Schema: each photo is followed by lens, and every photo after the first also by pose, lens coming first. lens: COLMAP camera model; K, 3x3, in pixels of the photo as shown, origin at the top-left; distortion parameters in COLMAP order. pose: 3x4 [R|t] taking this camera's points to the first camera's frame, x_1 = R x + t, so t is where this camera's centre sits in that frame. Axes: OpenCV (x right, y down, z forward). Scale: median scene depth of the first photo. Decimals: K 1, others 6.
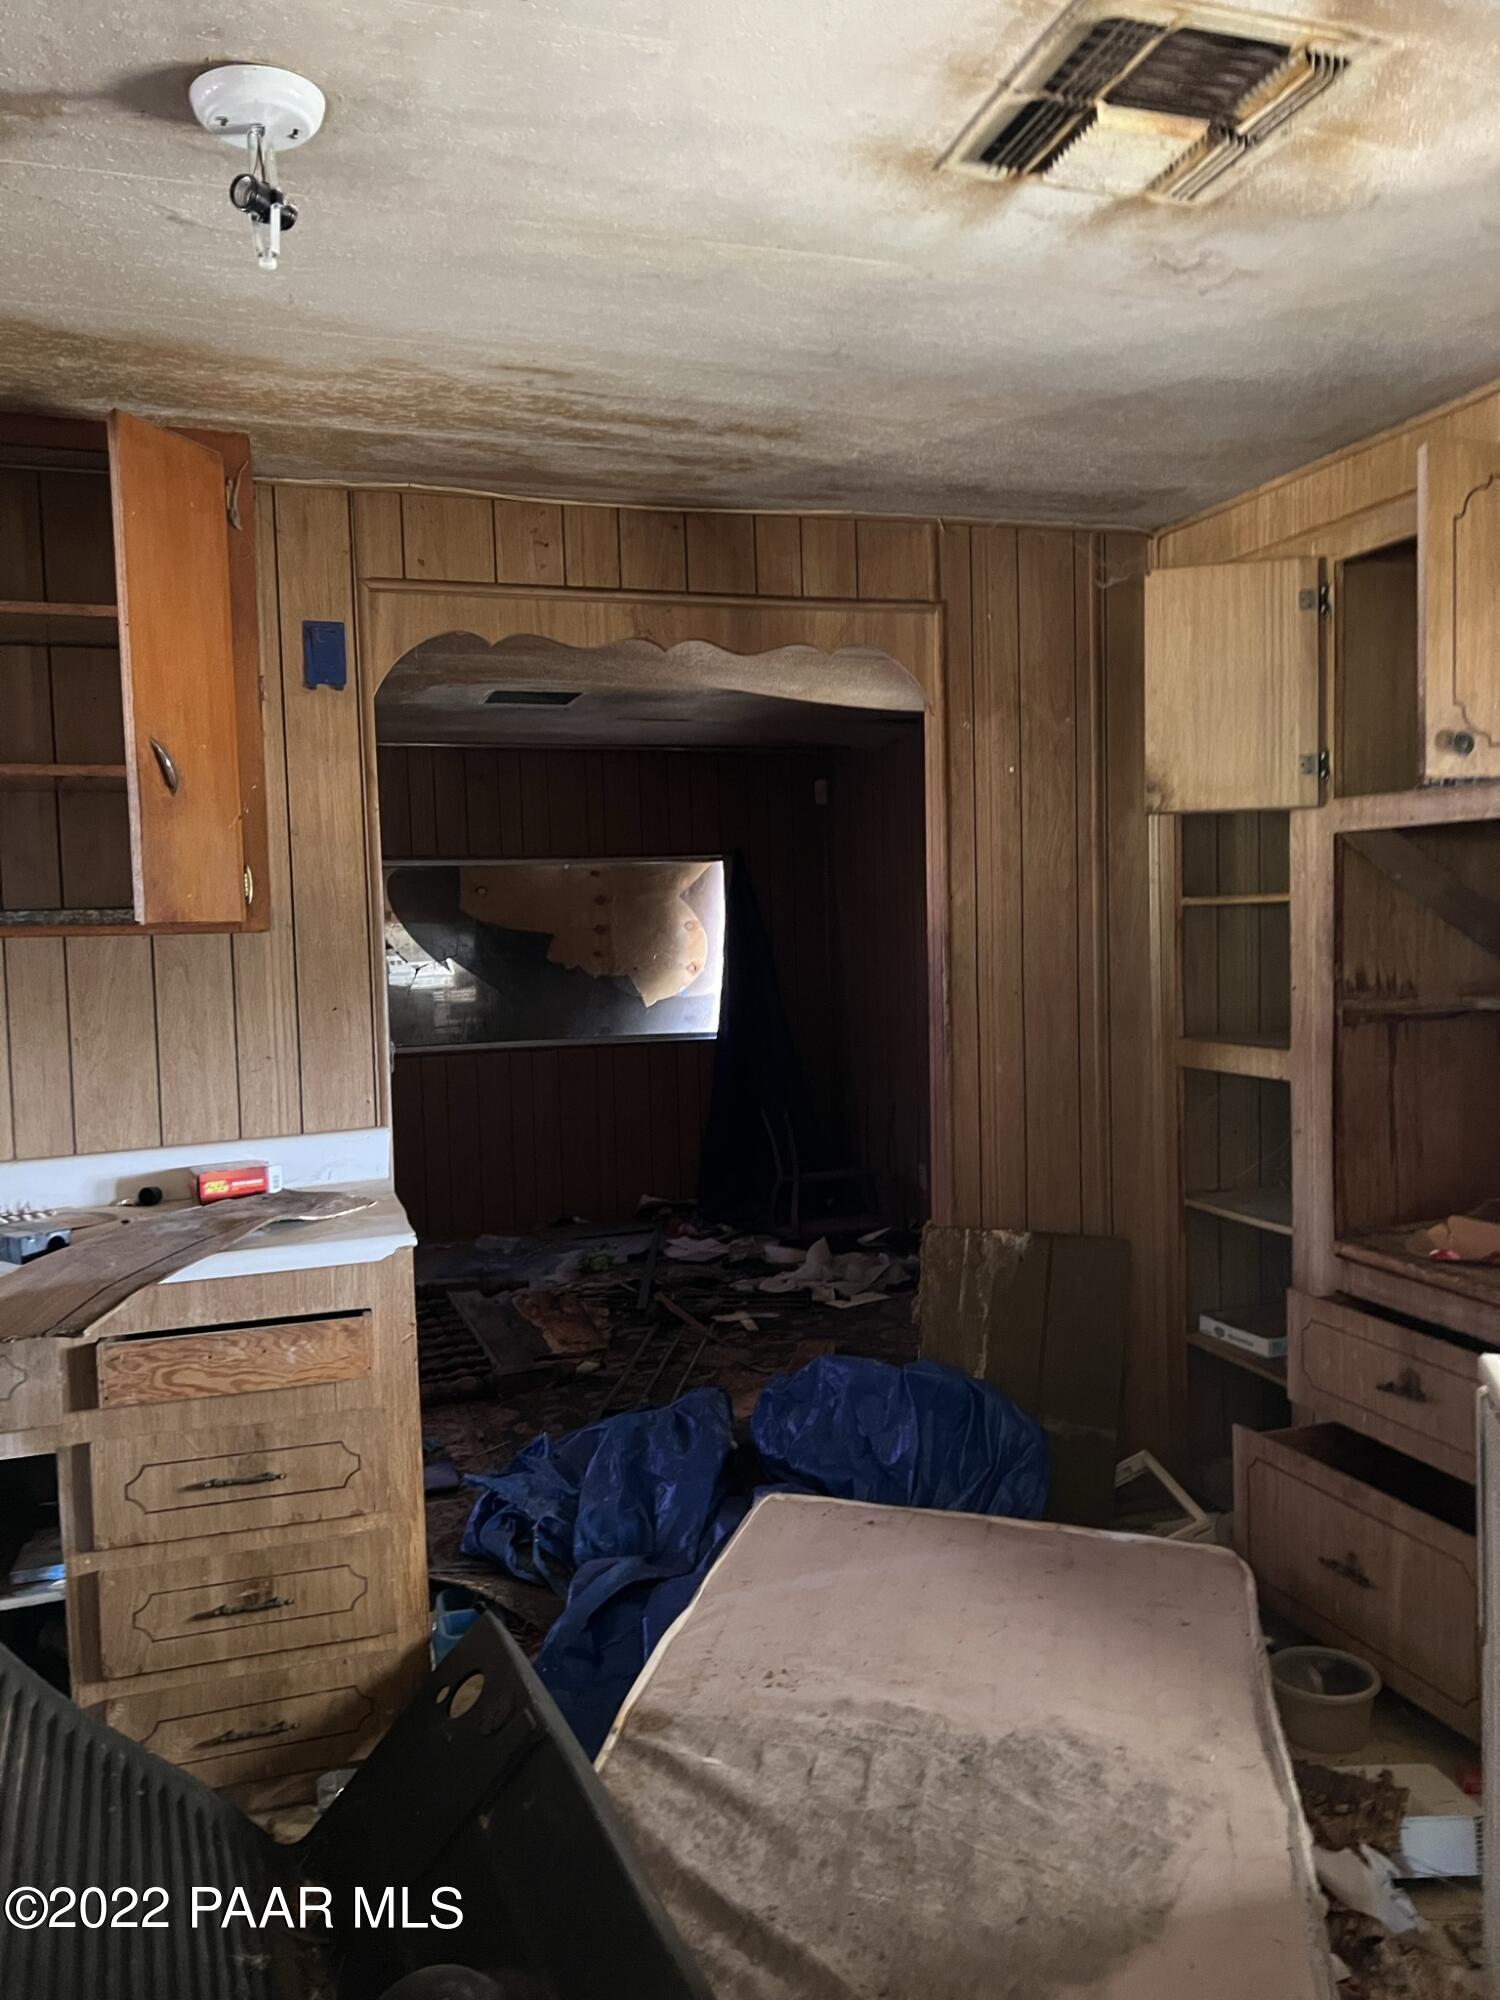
lens RADIAL K [[1501.2, 0, 747.1], [0, 1501.2, 990.9], [0, 0, 1]] dist [0.030128, -0.052742]
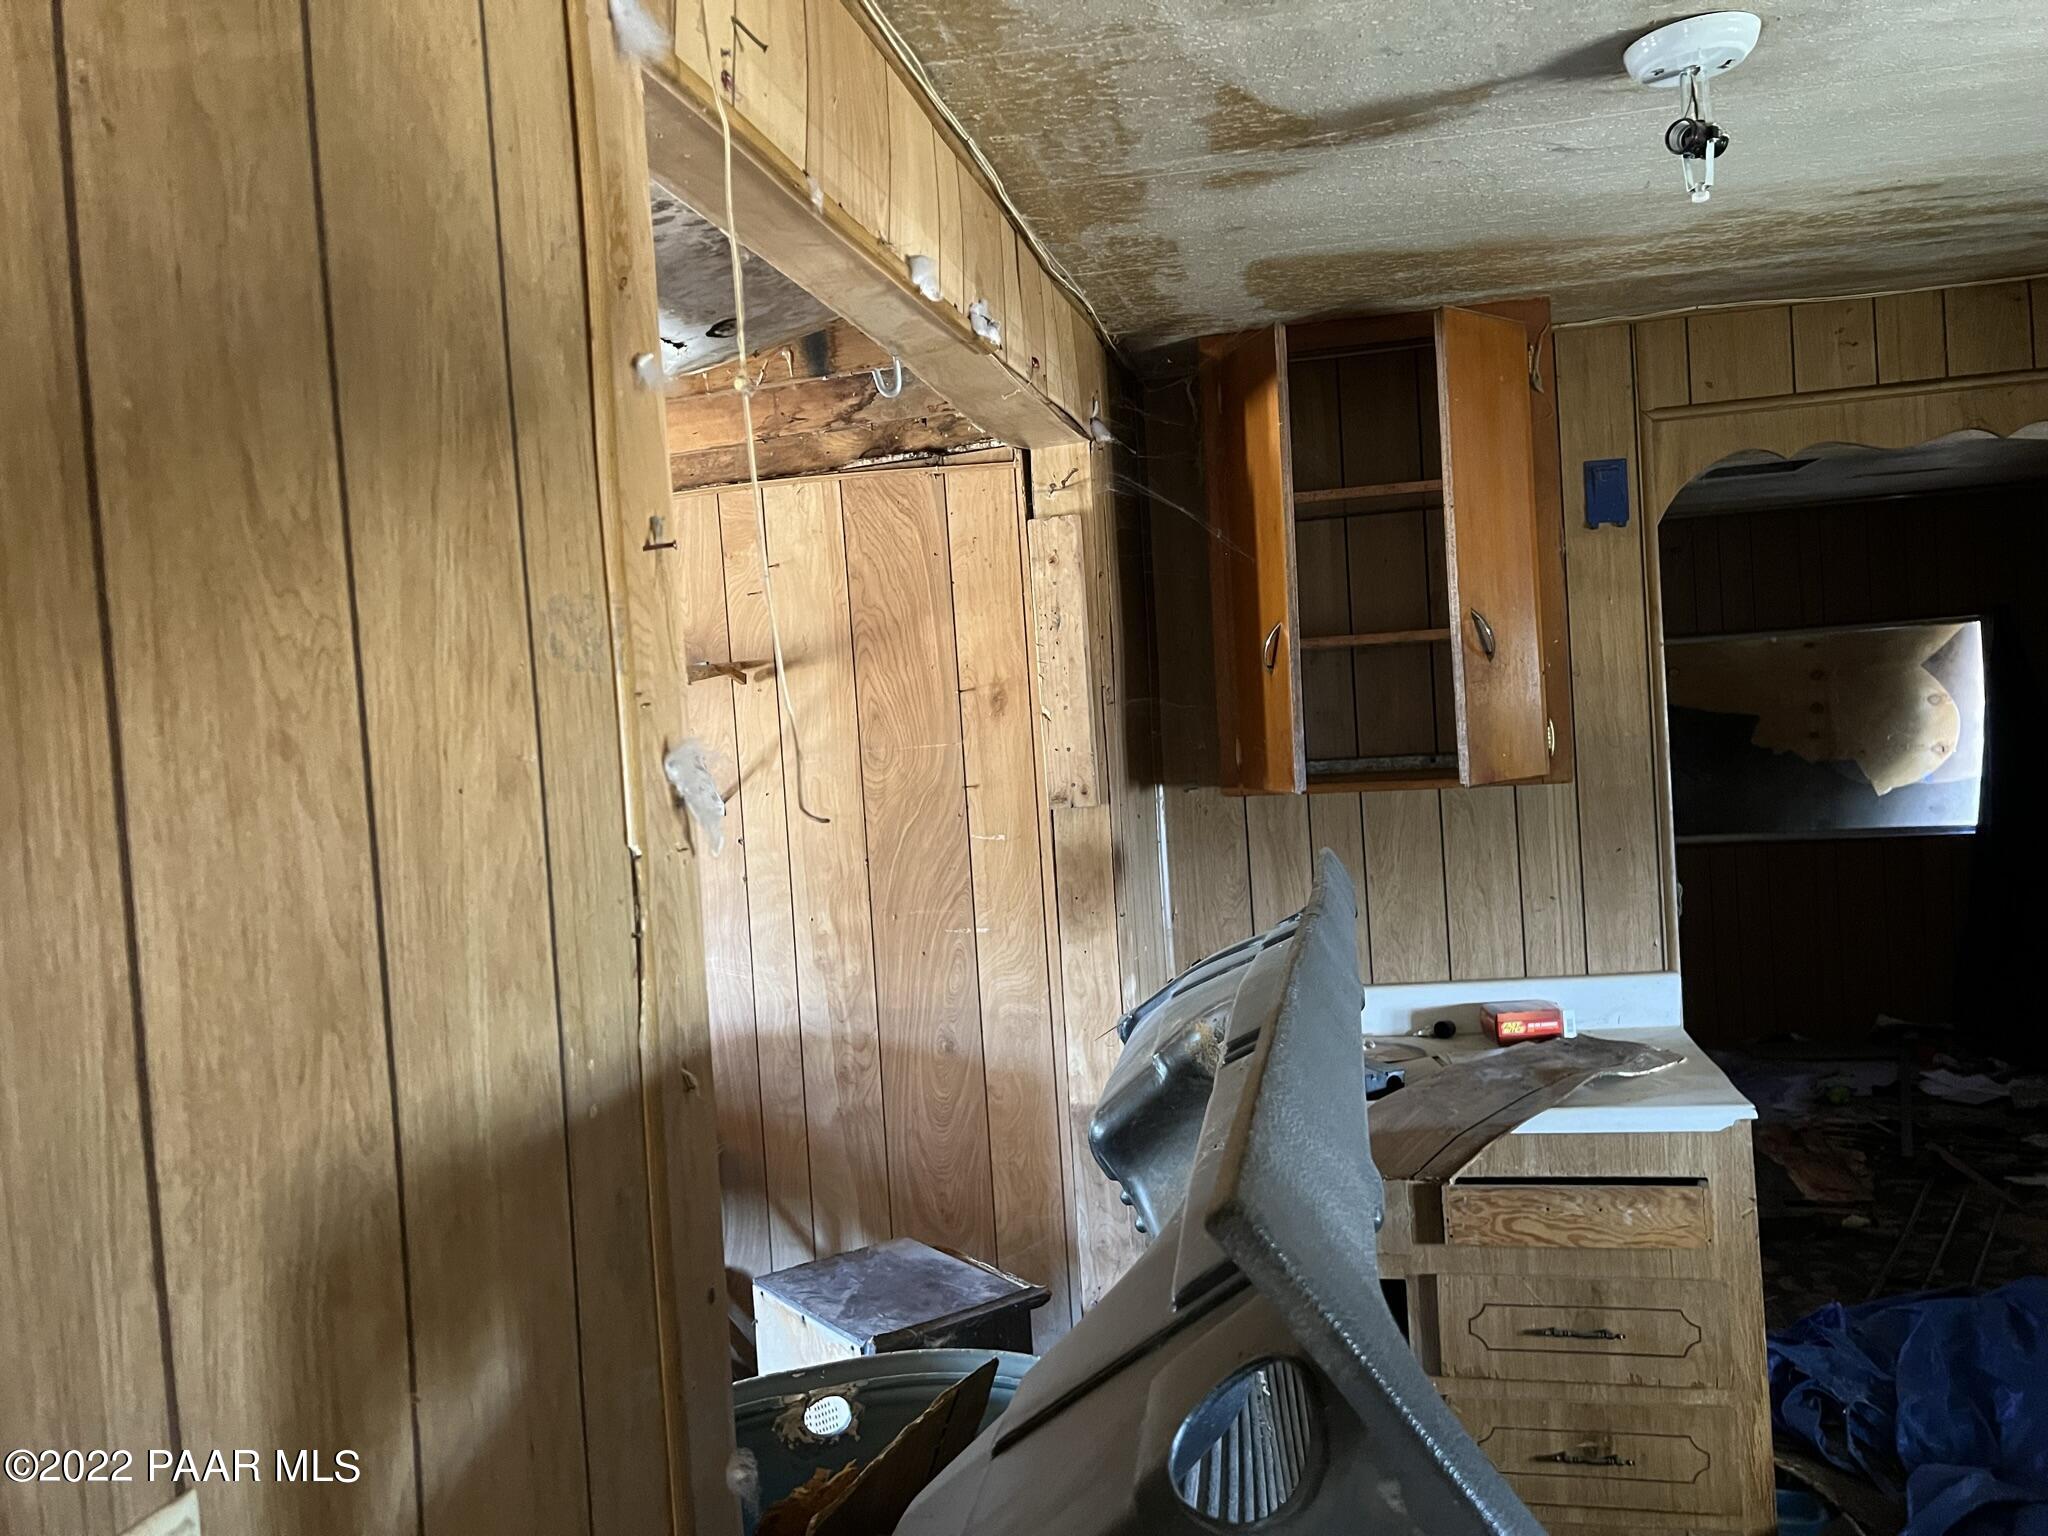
lens RADIAL K [[1537.2, 0, 1015.4], [0, 1537.2, 765.3], [0, 0, 1]] dist [0.030128, -0.052742]
pose [[0.851233, -0.016182, -0.524539, -0.093796], [0.017911, 0.999838, -0.001779, -0.056719], [0.524483, -0.007881, 0.851385, -0.075807]]
